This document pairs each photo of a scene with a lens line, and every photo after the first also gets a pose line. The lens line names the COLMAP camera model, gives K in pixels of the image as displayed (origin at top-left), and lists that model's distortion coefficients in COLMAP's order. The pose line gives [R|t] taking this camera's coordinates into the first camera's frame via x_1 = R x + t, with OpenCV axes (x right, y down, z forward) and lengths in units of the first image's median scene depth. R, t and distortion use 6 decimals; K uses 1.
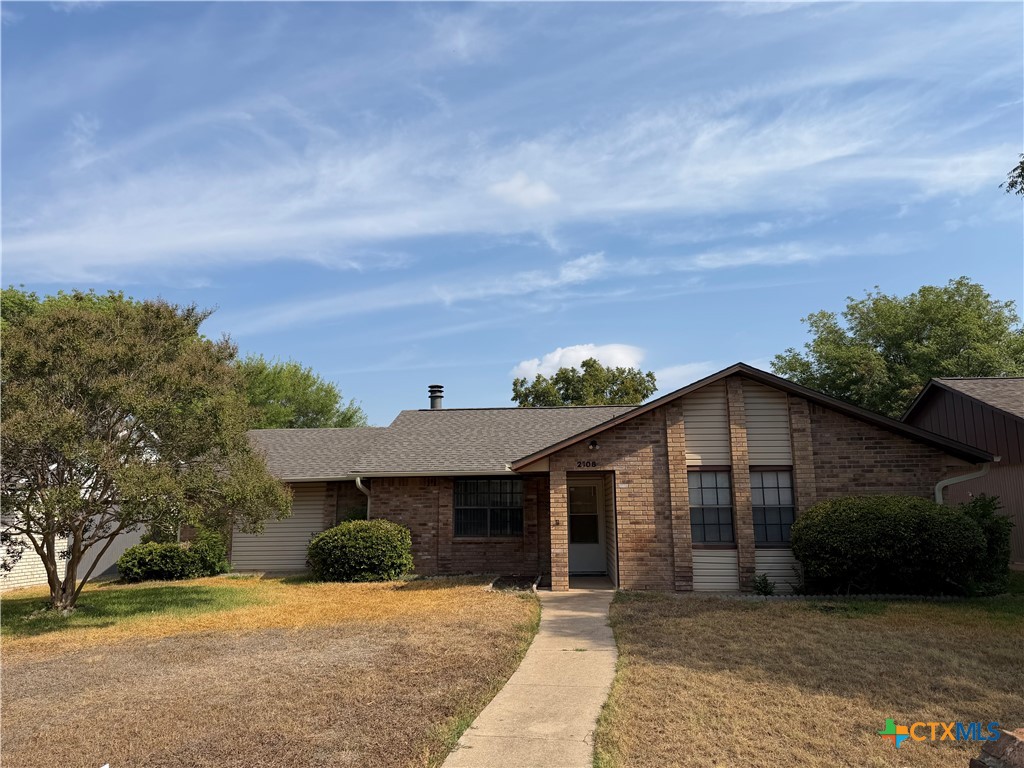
lens RADIAL K [[707.7, 0, 487.6], [0, 707.7, 383.8], [0, 0, 1]] dist [0.103058, -0.146791]
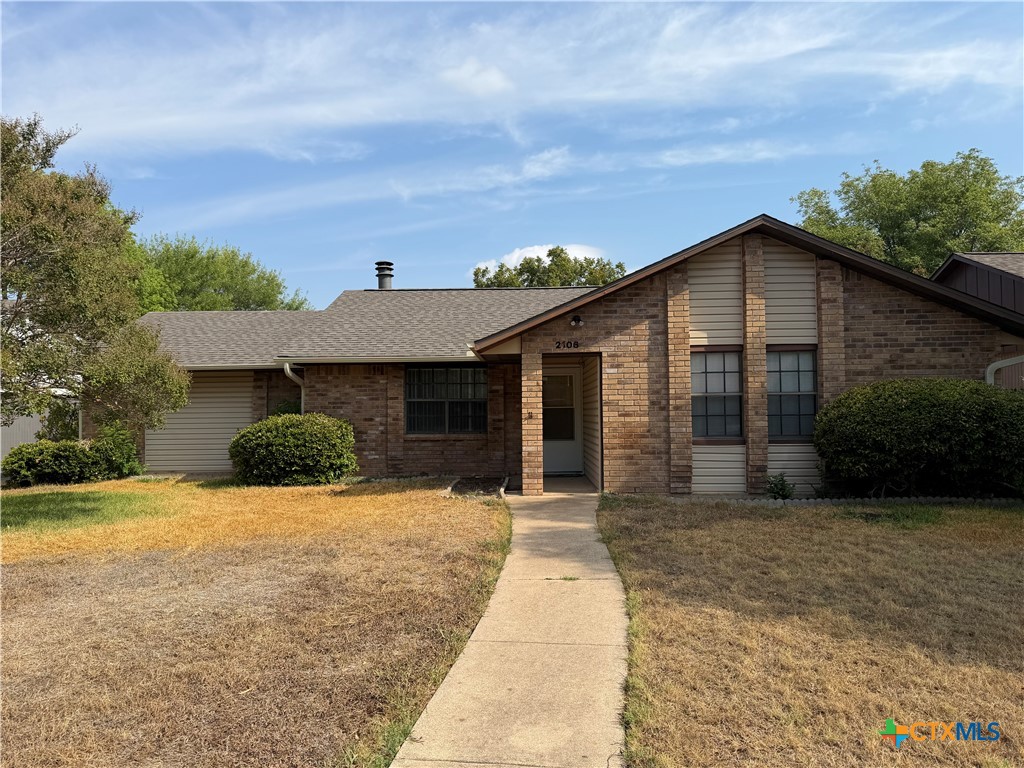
lens RADIAL K [[707.7, 0, 487.6], [0, 707.7, 383.8], [0, 0, 1]] dist [0.103058, -0.146791]
pose [[0.998410, 0.000642, 0.056365, 0.002395], [-0.008355, 0.990575, 0.136720, 0.041495], [-0.055746, -0.136973, 0.989005, 0.171661]]
